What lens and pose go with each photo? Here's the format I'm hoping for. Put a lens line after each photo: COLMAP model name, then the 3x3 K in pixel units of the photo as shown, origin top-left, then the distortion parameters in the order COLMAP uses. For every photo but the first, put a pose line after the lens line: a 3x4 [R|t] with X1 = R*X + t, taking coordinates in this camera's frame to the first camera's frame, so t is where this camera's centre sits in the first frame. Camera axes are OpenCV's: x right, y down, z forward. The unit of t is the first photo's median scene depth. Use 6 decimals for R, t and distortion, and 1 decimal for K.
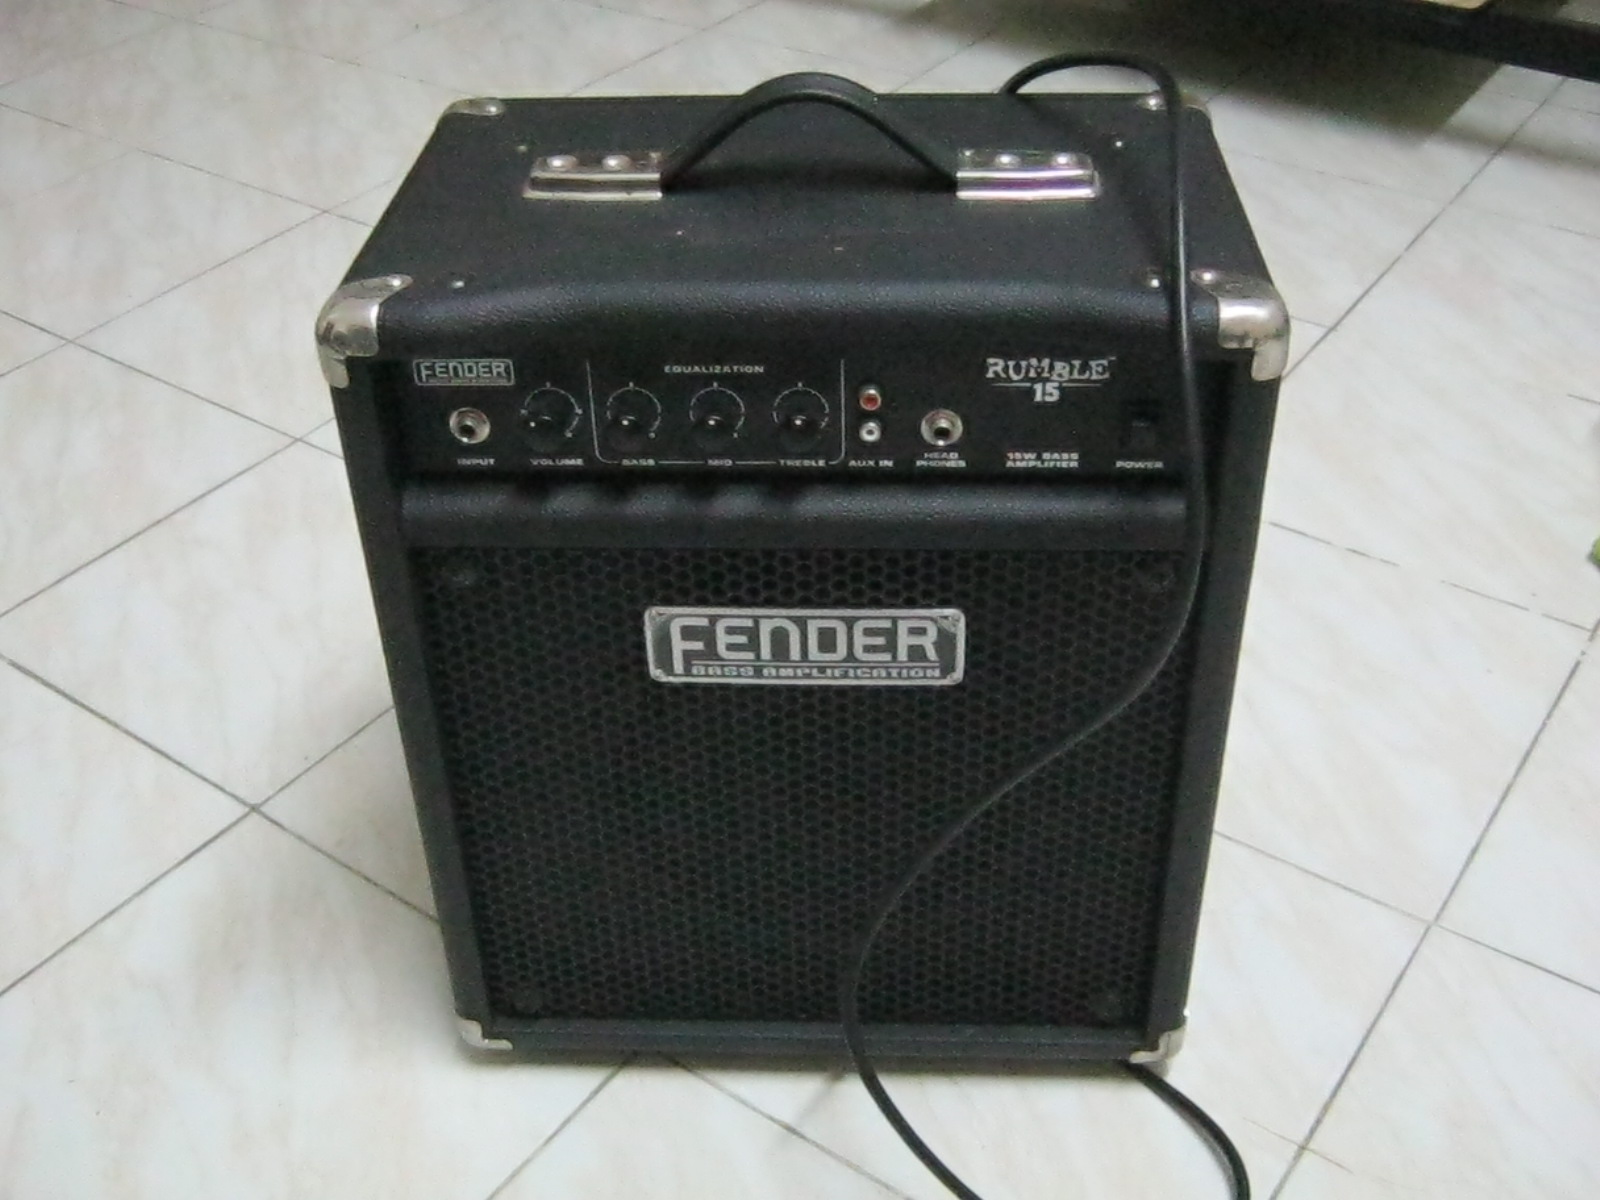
lens RADIAL K [[1685.8, 0, 800.0], [0, 1685.8, 600.0], [0, 0, 1]] dist [0.020566, -0.140249]
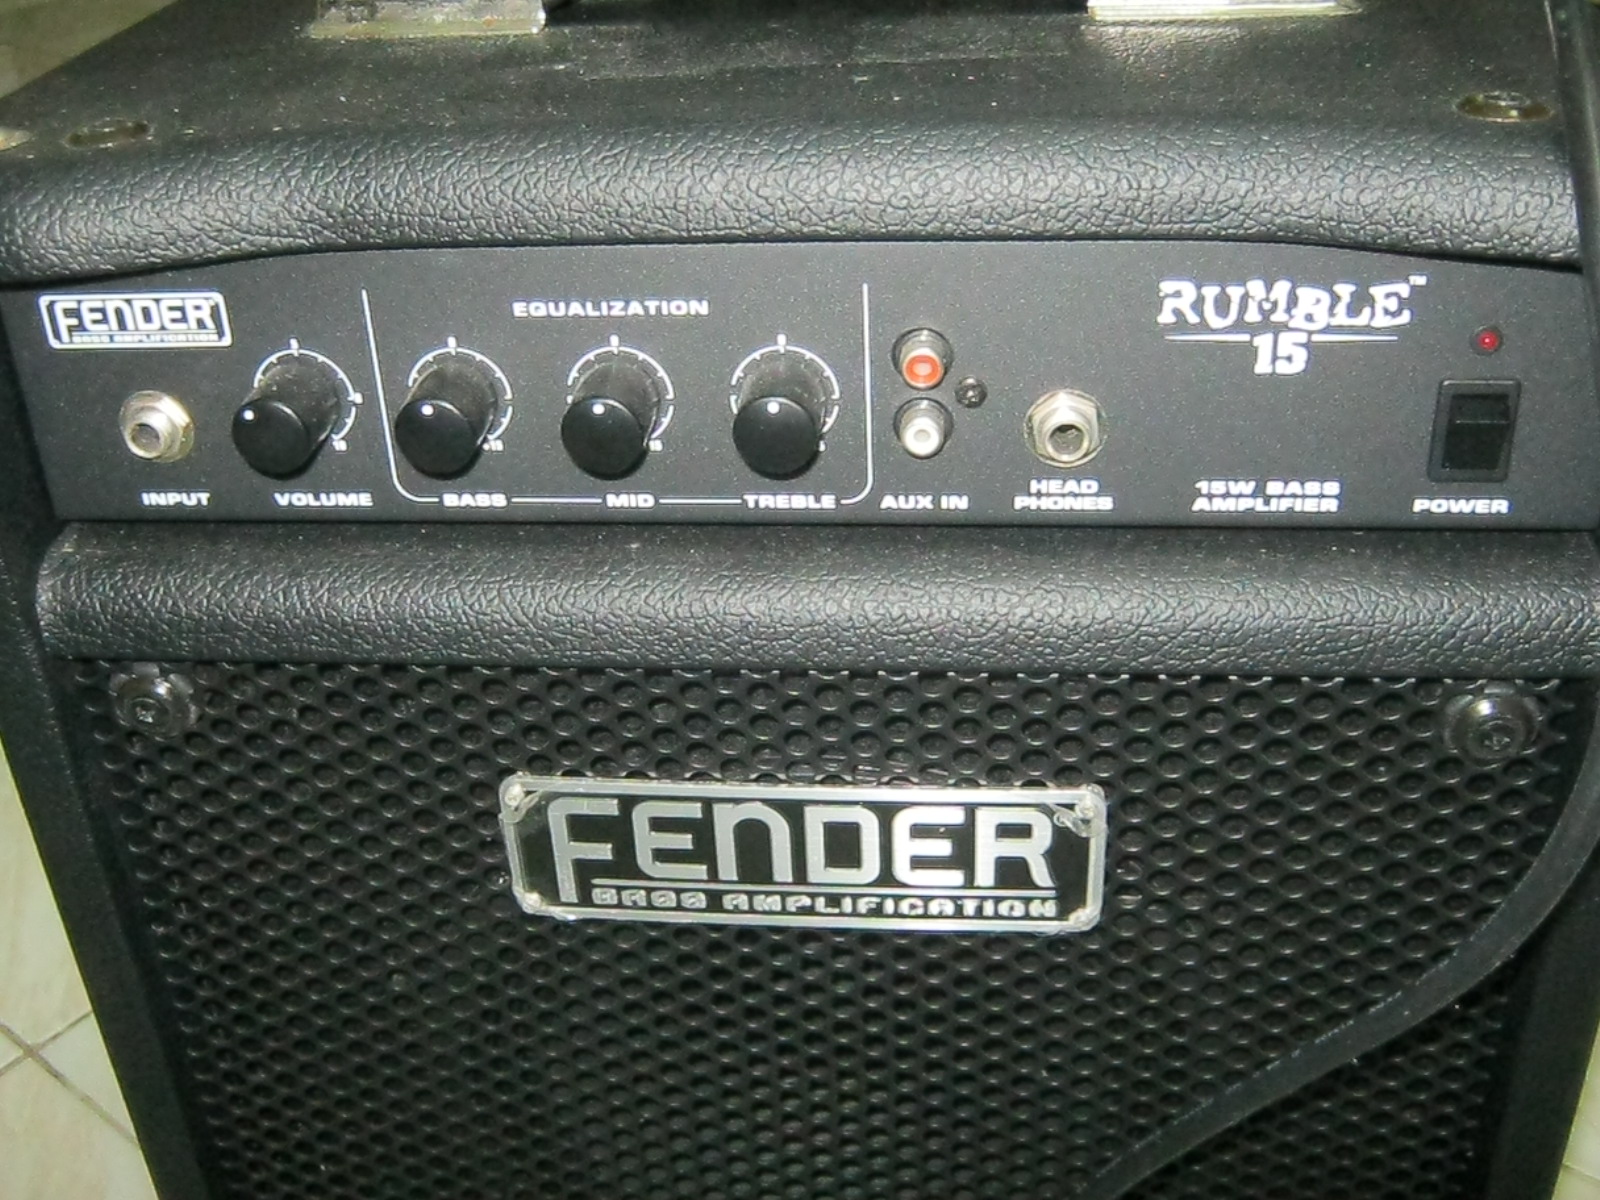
lens RADIAL K [[1716.5, 0, 800.0], [0, 1716.5, 600.0], [0, 0, 1]] dist [-0.013321, -0.401330]
pose [[0.998914, 0.007766, -0.045946, 0.027323], [-0.011578, 0.996459, -0.083282, -0.007892], [0.045137, 0.083723, 0.995466, 0.464002]]
